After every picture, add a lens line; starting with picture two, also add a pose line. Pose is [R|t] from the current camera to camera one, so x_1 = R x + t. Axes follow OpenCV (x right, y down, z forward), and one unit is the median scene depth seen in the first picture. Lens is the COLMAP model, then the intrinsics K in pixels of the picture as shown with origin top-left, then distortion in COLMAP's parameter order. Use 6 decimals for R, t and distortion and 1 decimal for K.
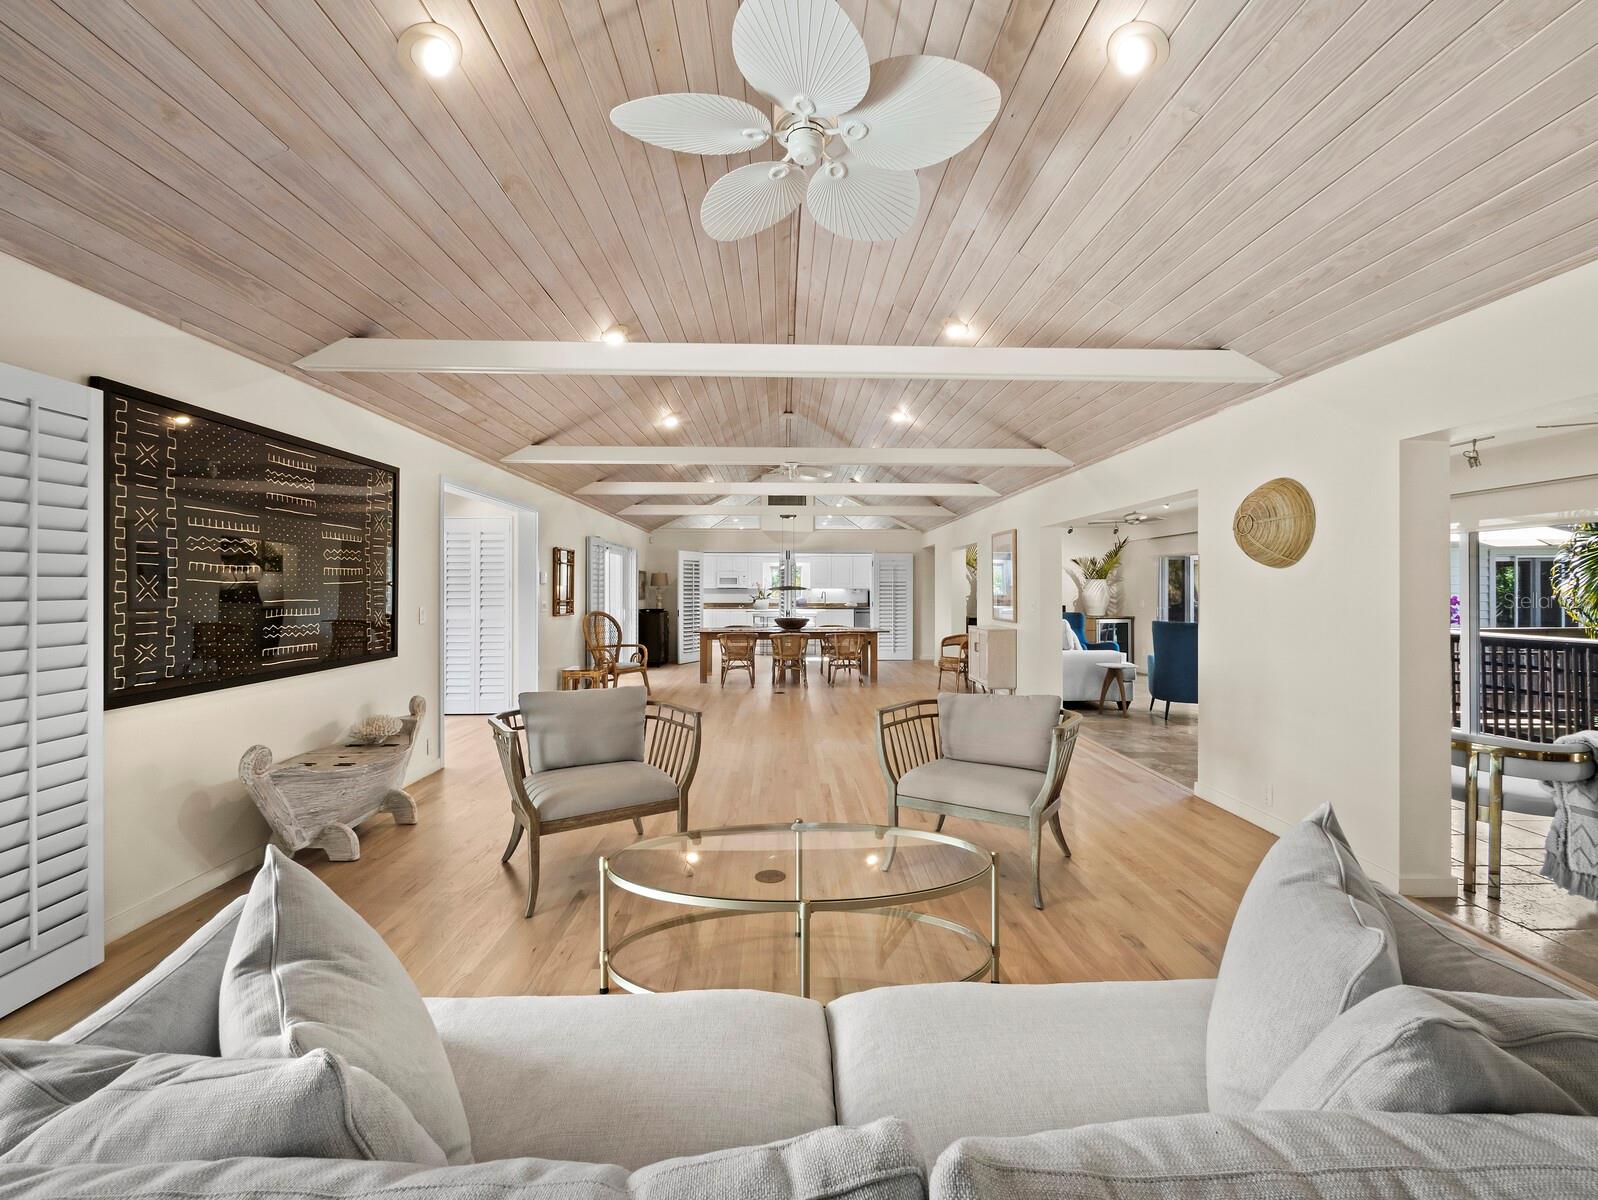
lens RADIAL K [[674.7, 0, 801.8], [0, 674.7, 608.3], [0, 0, 1]] dist [-0.002984, -0.000023]
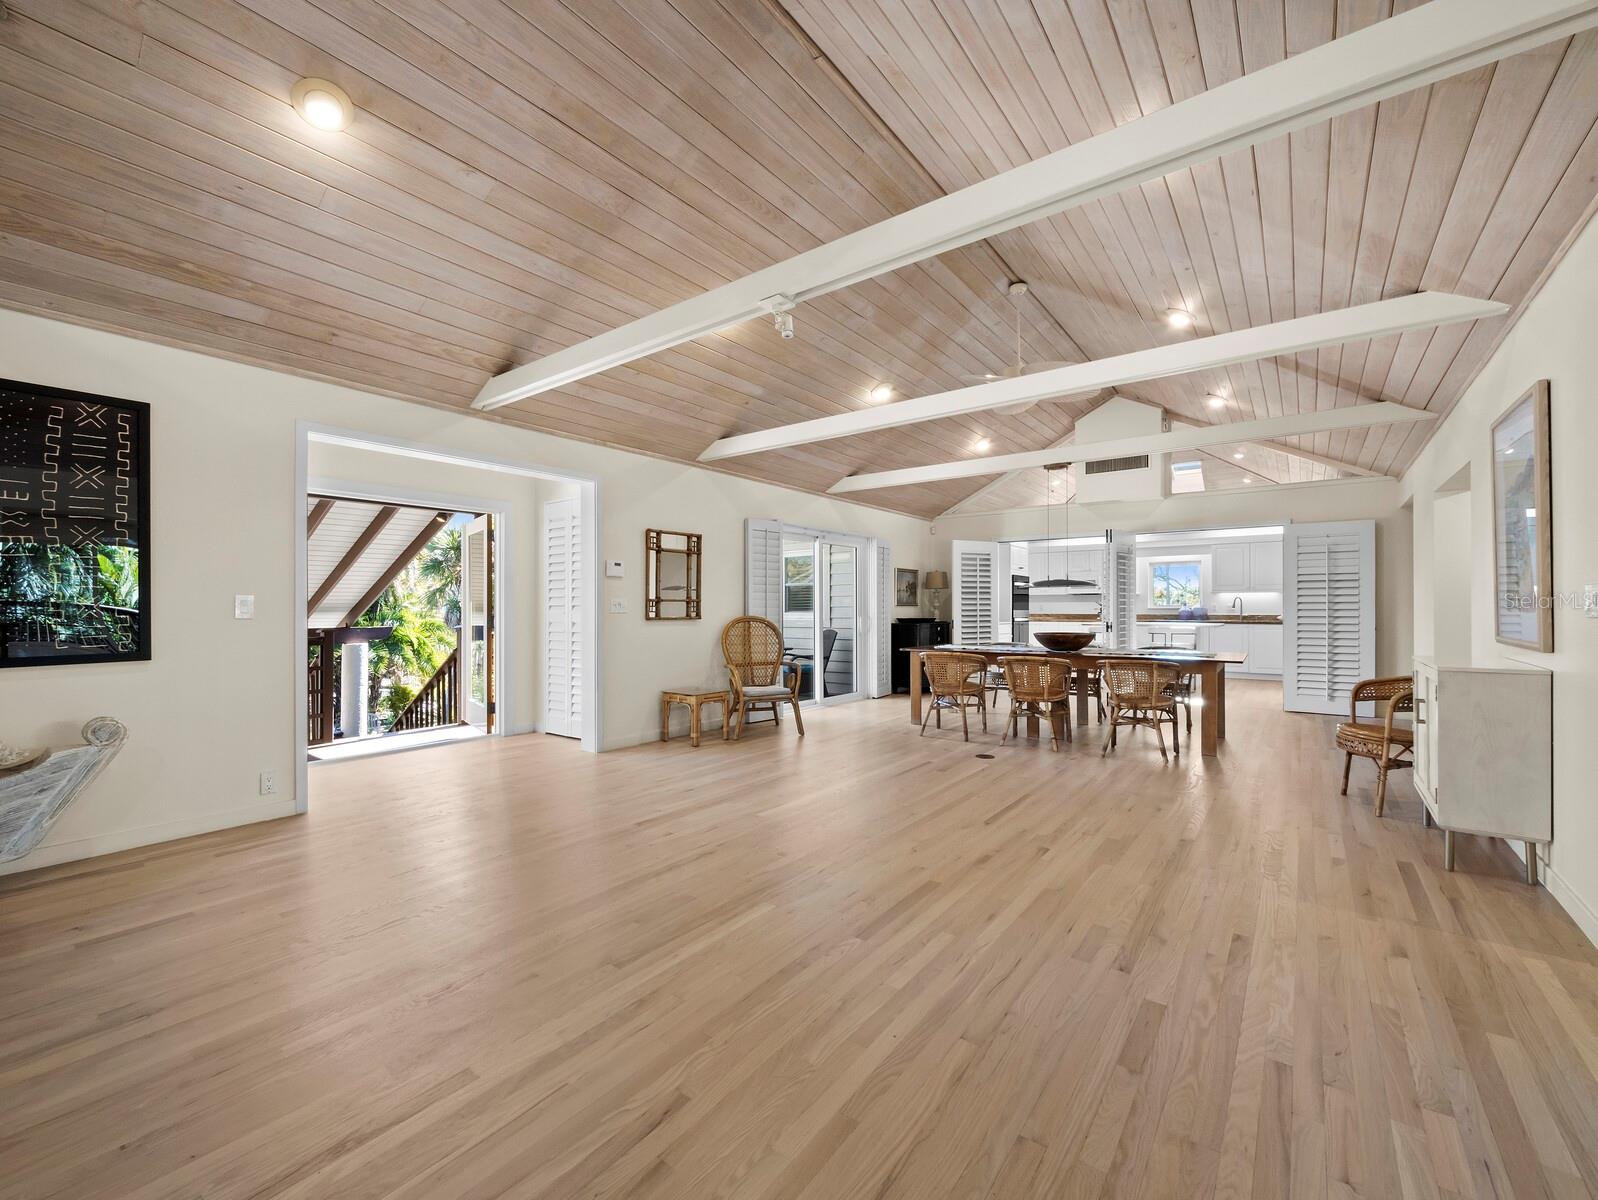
lens RADIAL K [[674.7, 0, 801.8], [0, 674.7, 608.3], [0, 0, 1]] dist [-0.002984, -0.000023]
pose [[0.780606, -0.002137, -0.625020, 0.174917], [-0.014609, 0.999659, -0.021664, 0.009580], [0.624853, 0.026042, 0.780308, 0.359056]]
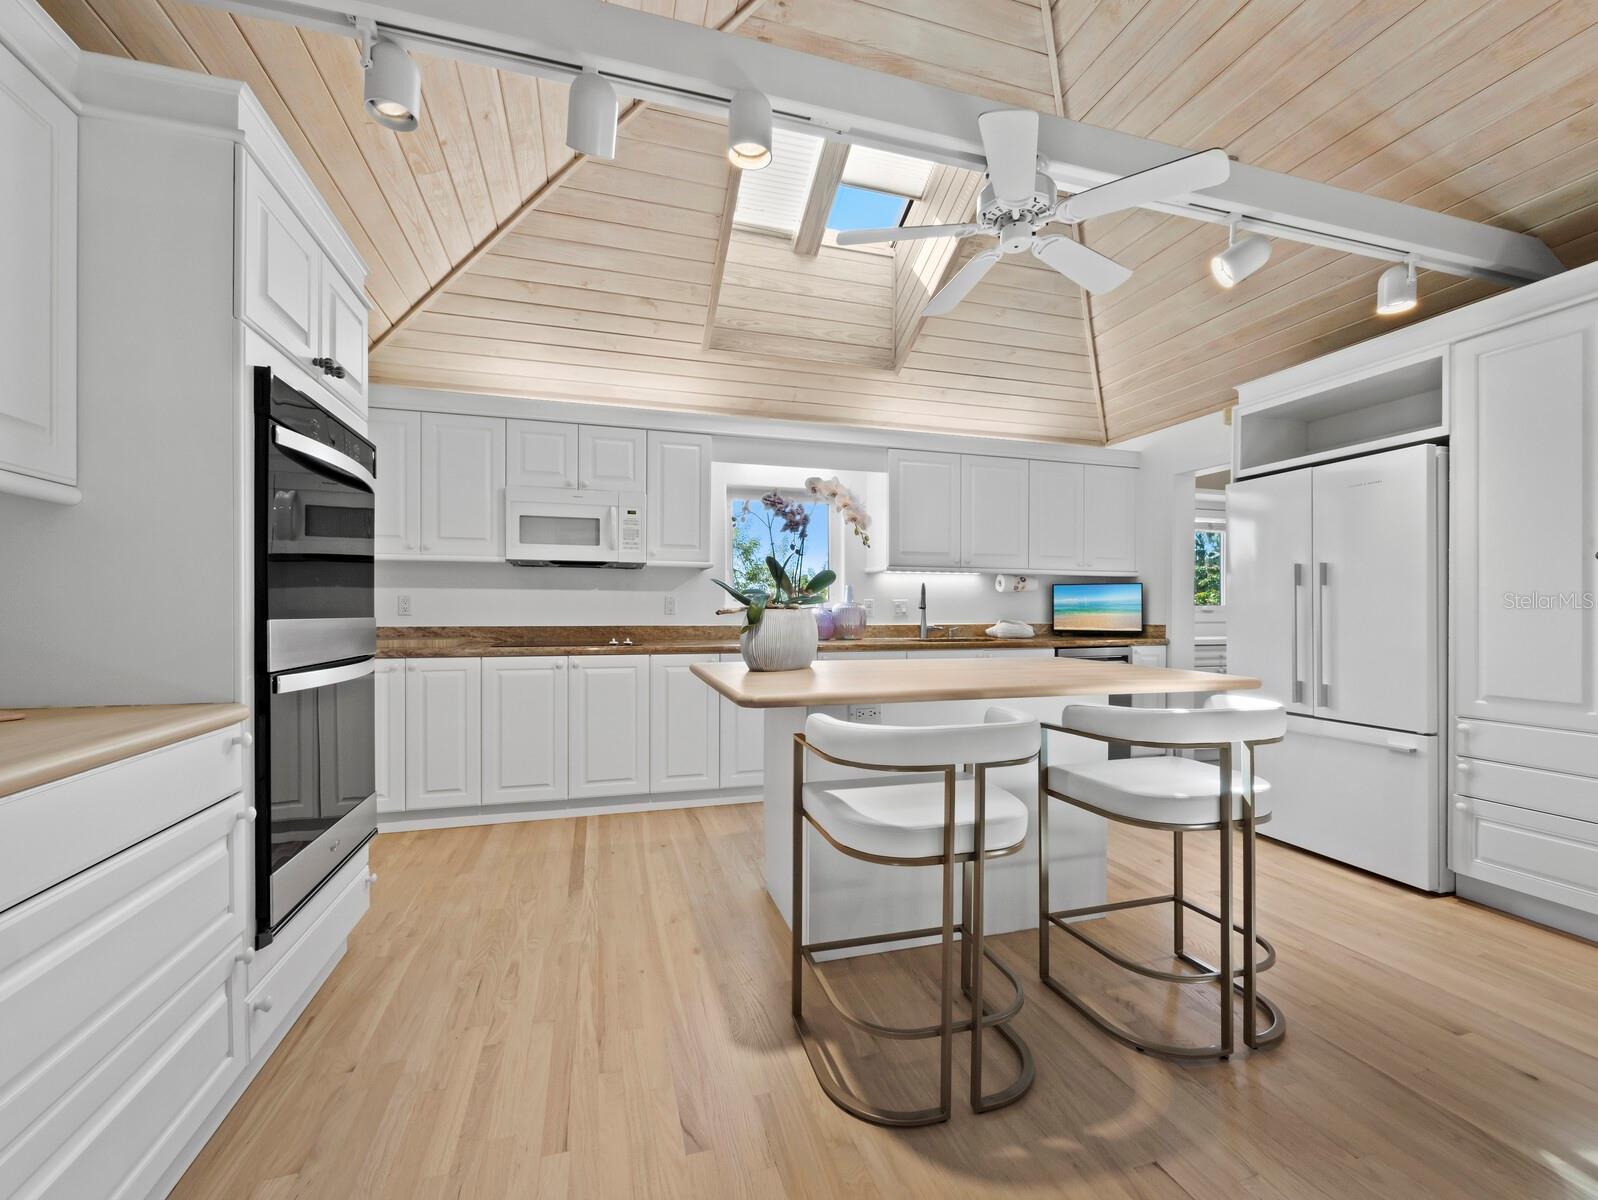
lens RADIAL K [[674.7, 0, 801.8], [0, 674.7, 608.3], [0, 0, 1]] dist [-0.002984, -0.000023]
pose [[0.966507, 0.002924, 0.256623, -0.135841], [0.004112, 0.999630, -0.026875, -0.012044], [-0.256607, 0.027030, 0.966138, 1.176917]]
